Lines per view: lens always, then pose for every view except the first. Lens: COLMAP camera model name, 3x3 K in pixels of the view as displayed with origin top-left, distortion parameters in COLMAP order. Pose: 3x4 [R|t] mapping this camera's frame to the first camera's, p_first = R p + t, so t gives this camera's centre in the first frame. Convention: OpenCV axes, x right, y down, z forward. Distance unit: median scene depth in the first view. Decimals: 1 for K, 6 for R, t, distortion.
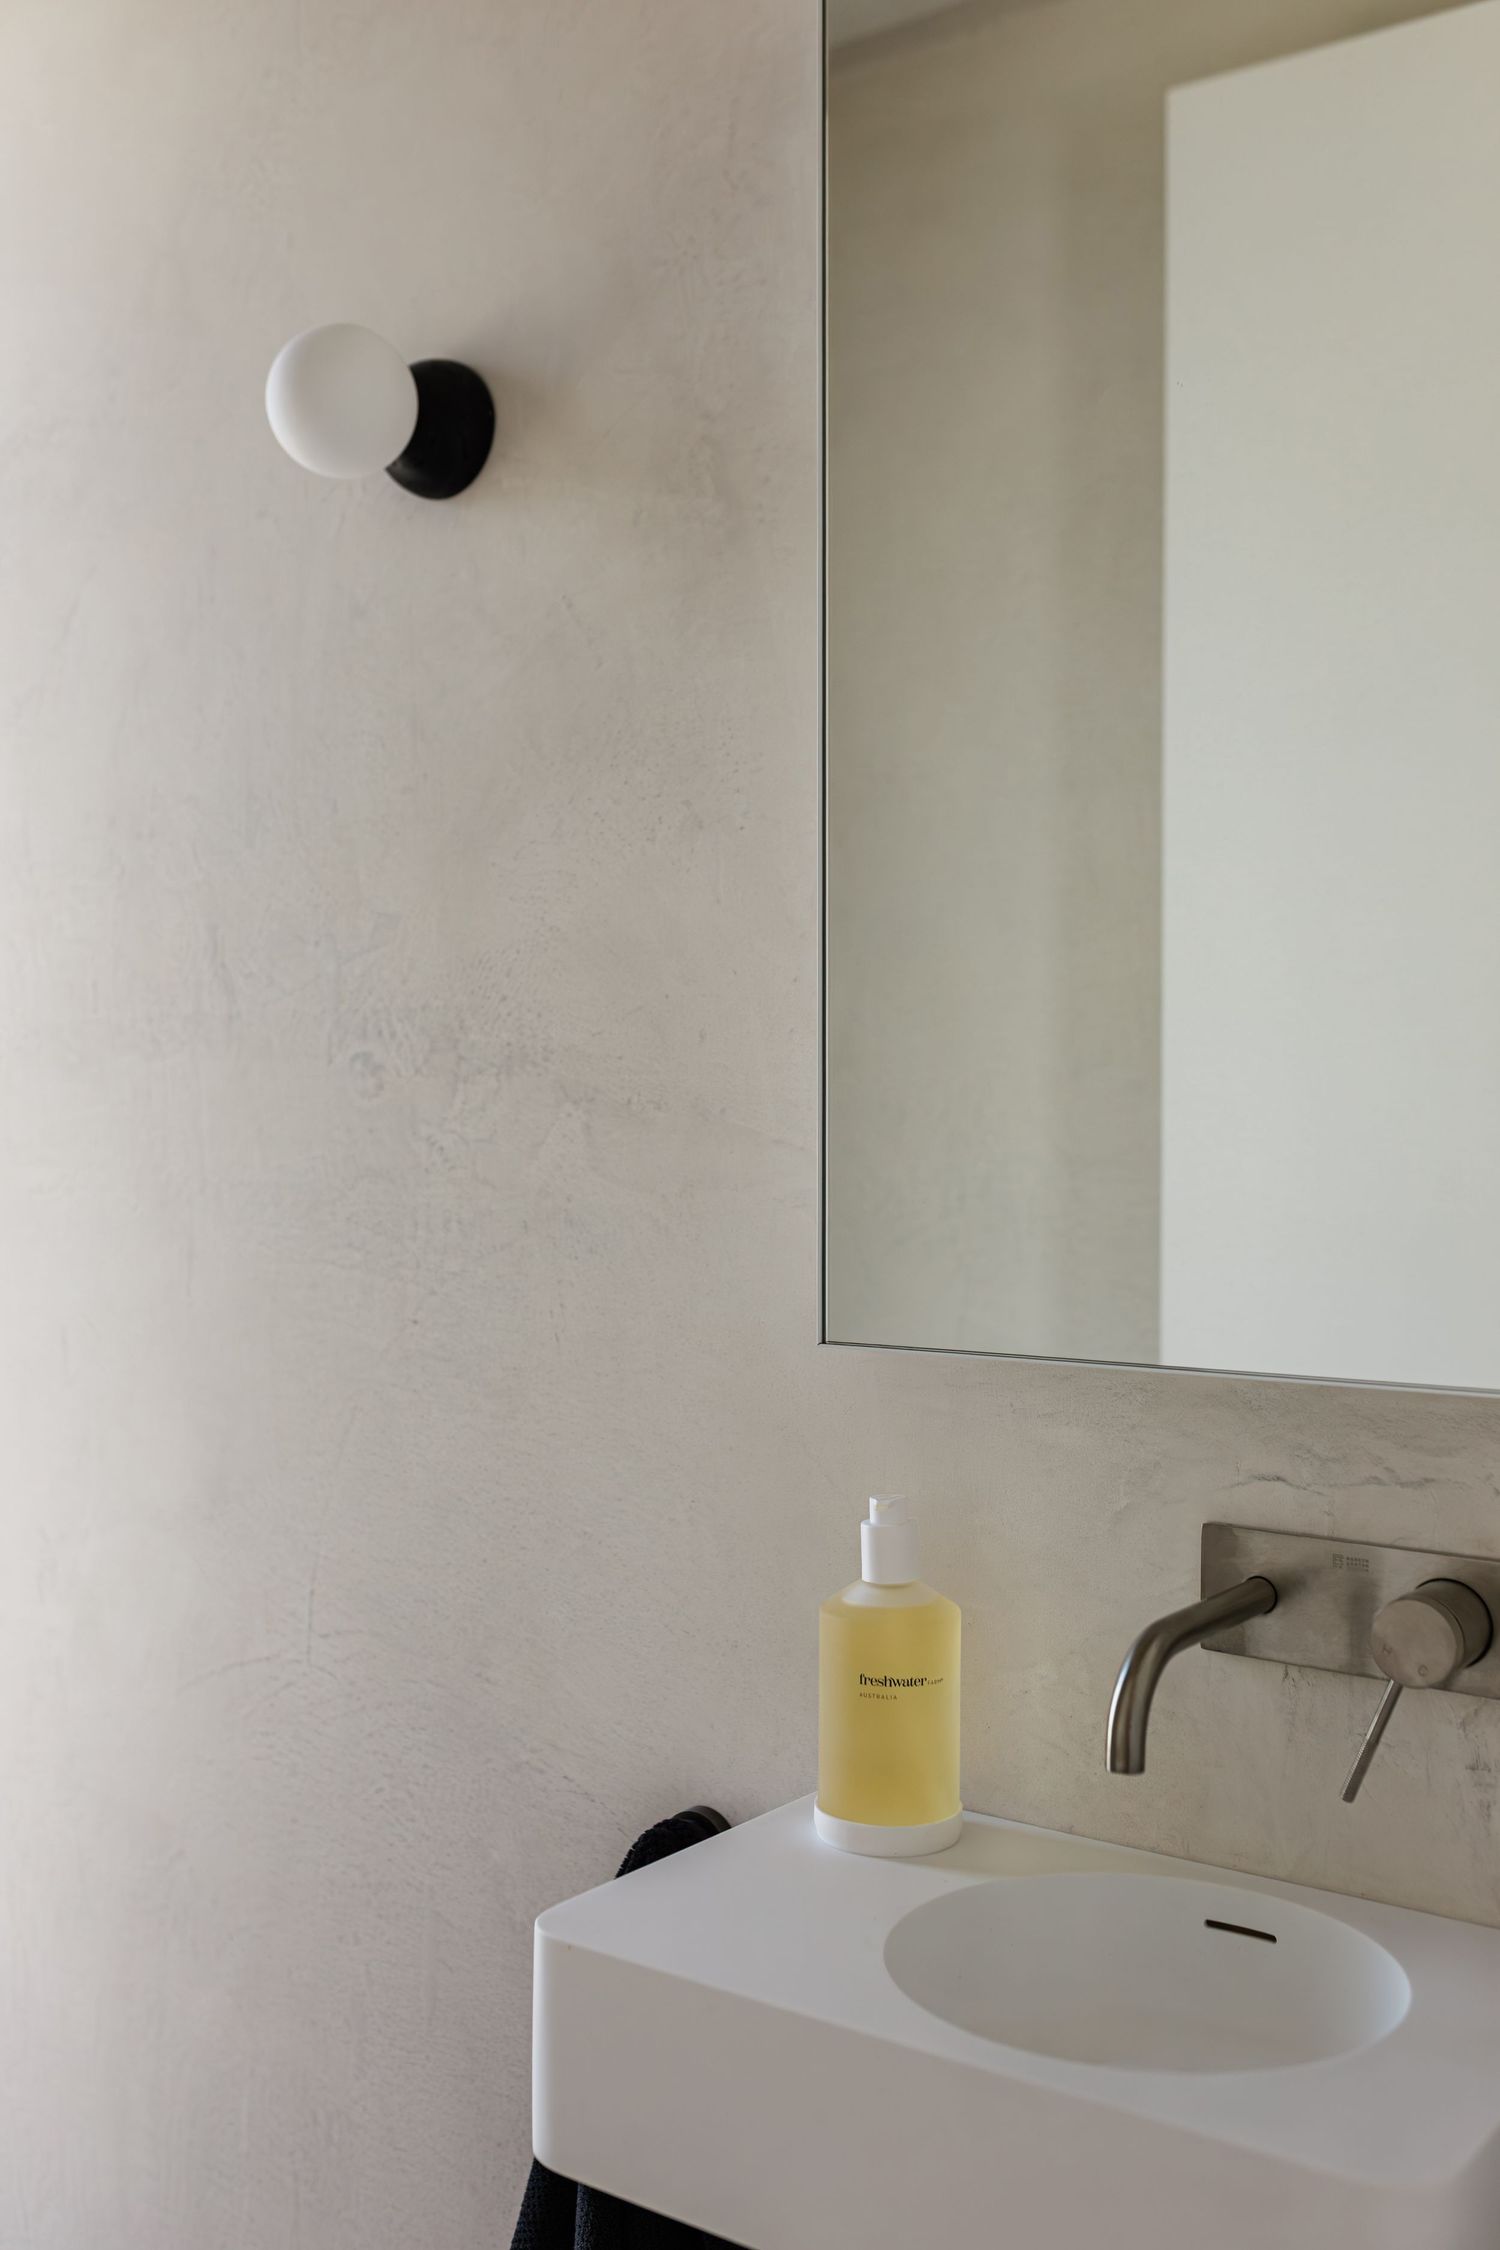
lens RADIAL K [[2231.1, 0, 716.1], [0, 2231.1, 1064.7], [0, 0, 1]] dist [-0.009795, 0.000000]
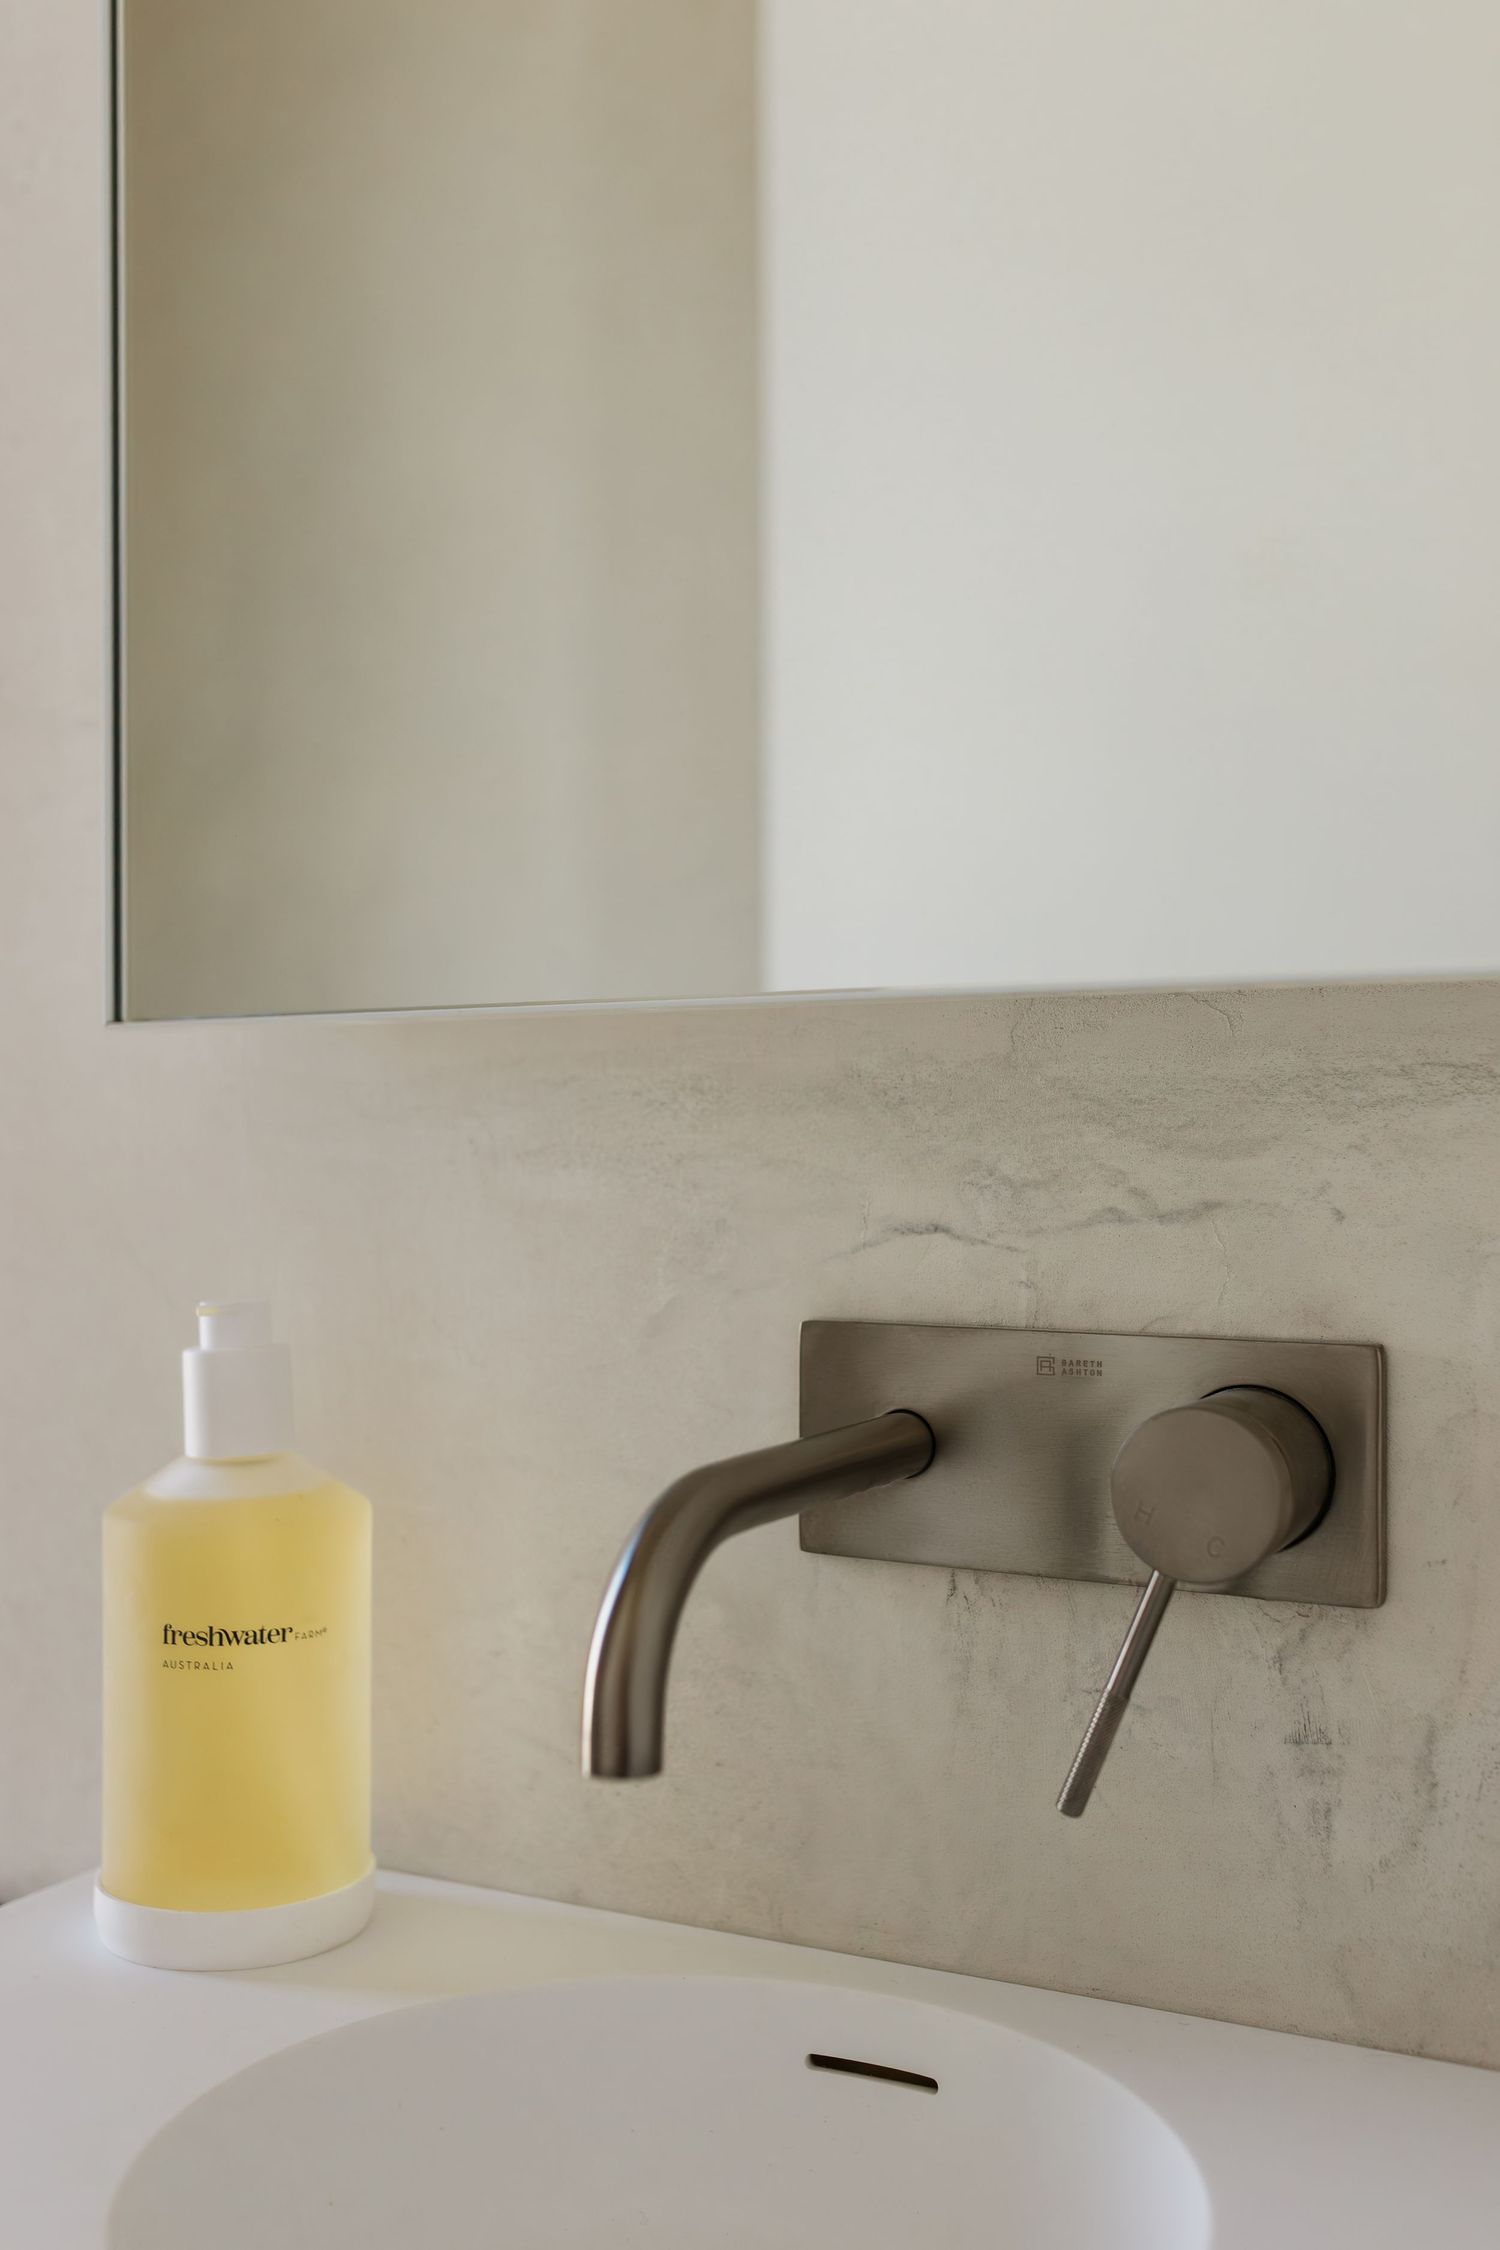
lens RADIAL K [[2231.1, 0, 740.2], [0, 2231.1, 1116.8], [0, 0, 1]] dist [-0.009795, 0.000000]
pose [[0.987954, -0.004189, 0.154694, 0.122032], [0.004615, 0.999986, -0.002393, 0.160587], [-0.154682, 0.003078, 0.987959, 0.474328]]
